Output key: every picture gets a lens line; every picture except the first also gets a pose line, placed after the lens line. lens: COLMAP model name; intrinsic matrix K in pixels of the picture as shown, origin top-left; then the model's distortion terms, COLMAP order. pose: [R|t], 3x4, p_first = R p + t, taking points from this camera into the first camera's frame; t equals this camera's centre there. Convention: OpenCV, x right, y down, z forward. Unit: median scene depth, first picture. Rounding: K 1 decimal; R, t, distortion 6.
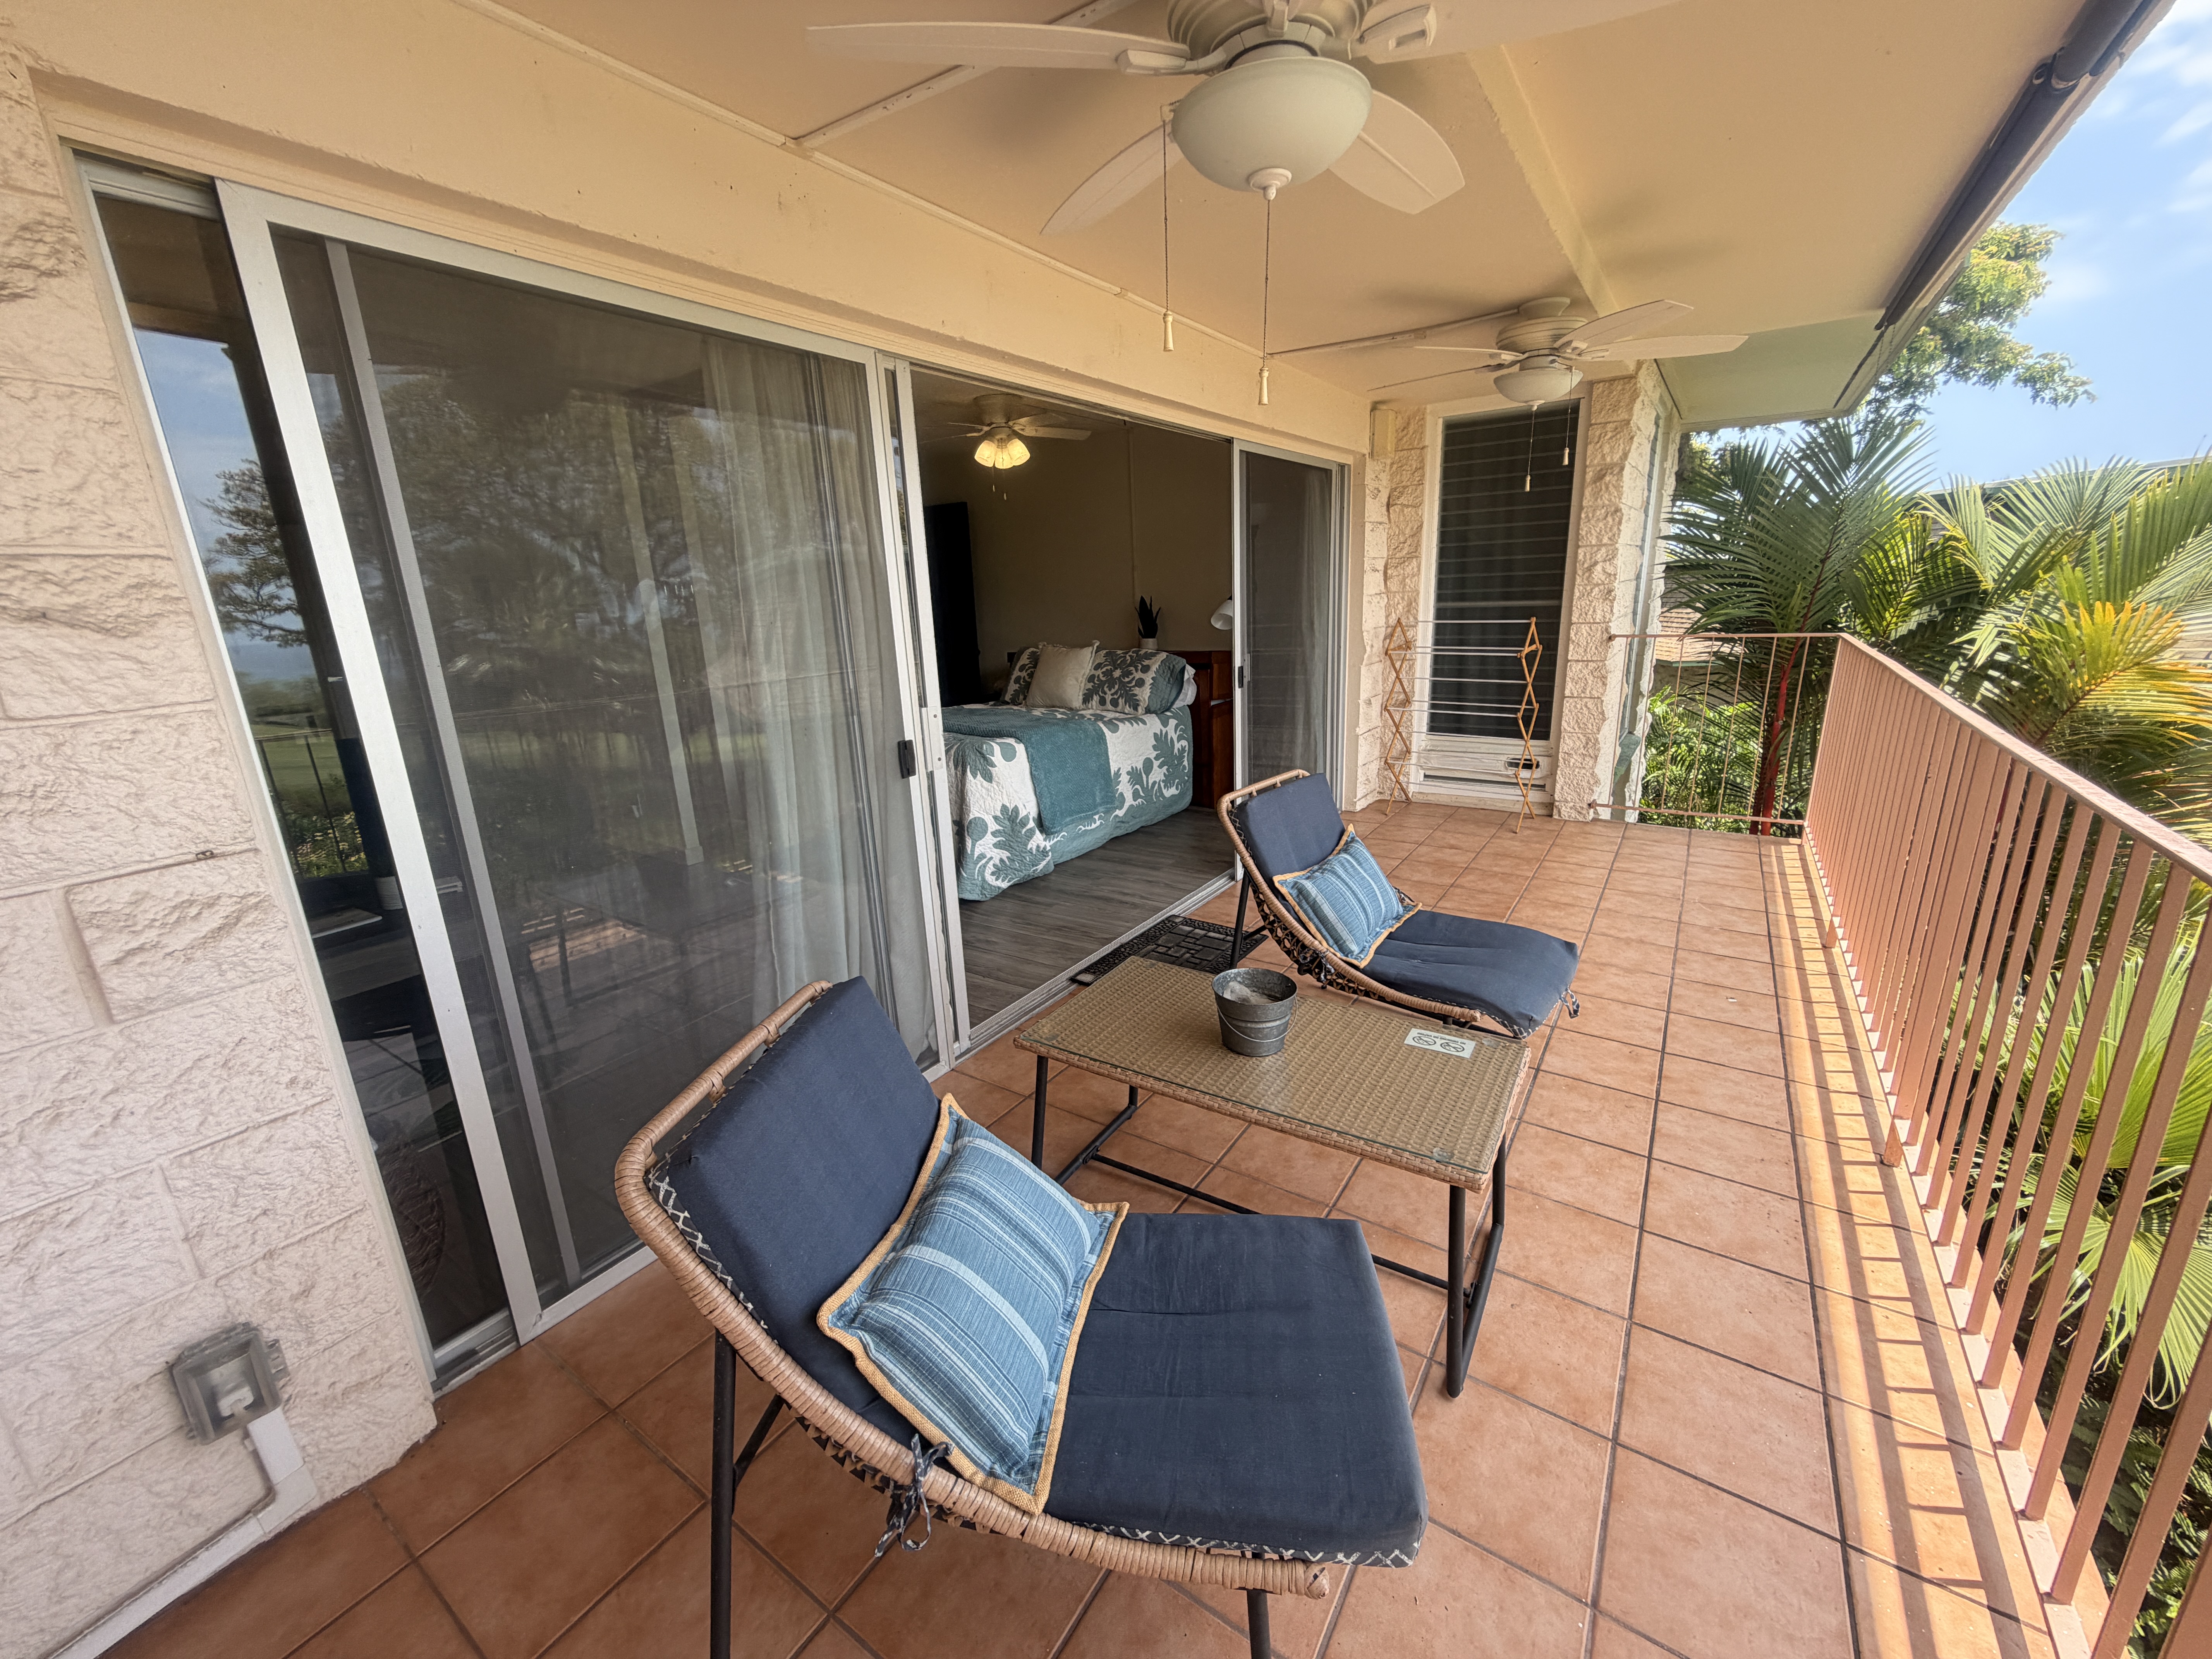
lens RADIAL K [[882.5, 0, 1103.6], [0, 882.5, 828.5], [0, 0, 1]] dist [-0.001650, 0.000407]
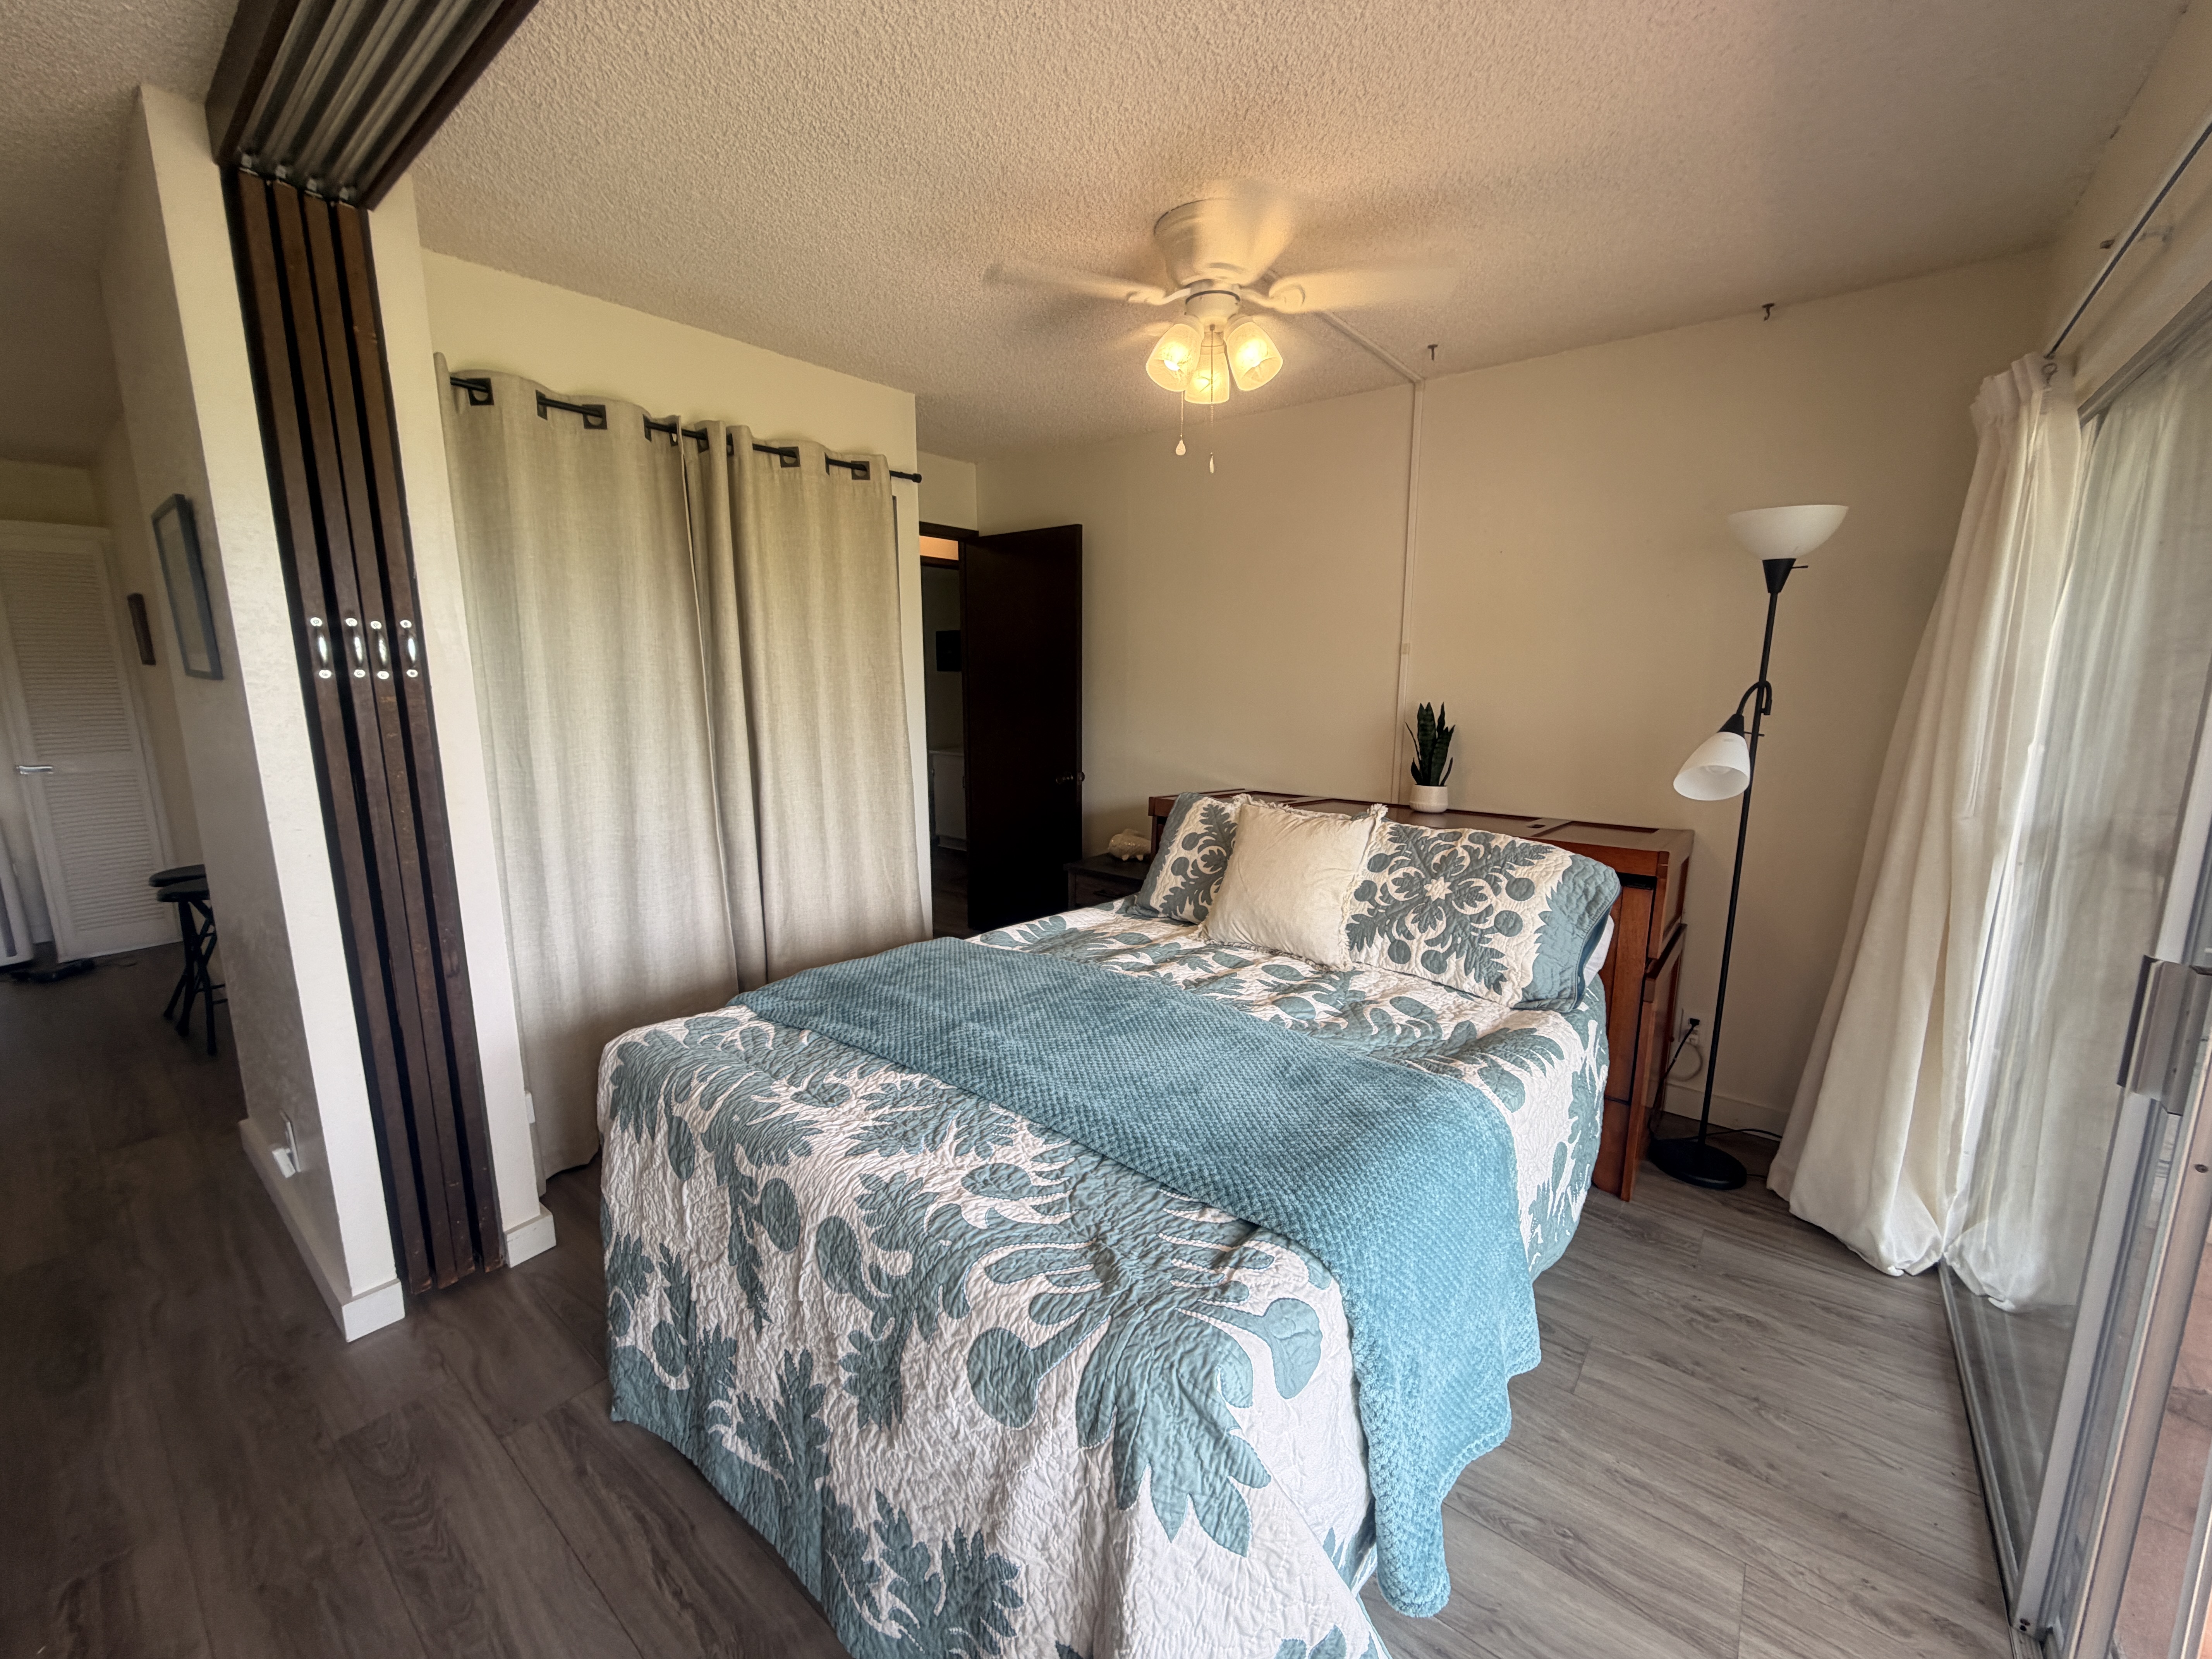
lens RADIAL K [[882.5, 0, 1103.6], [0, 882.5, 828.5], [0, 0, 1]] dist [-0.001650, 0.000407]
pose [[0.996463, 0.049924, -0.067594, -0.118923], [-0.055124, 0.995477, -0.077380, -0.165325], [0.063425, 0.080833, 0.994708, 0.573398]]
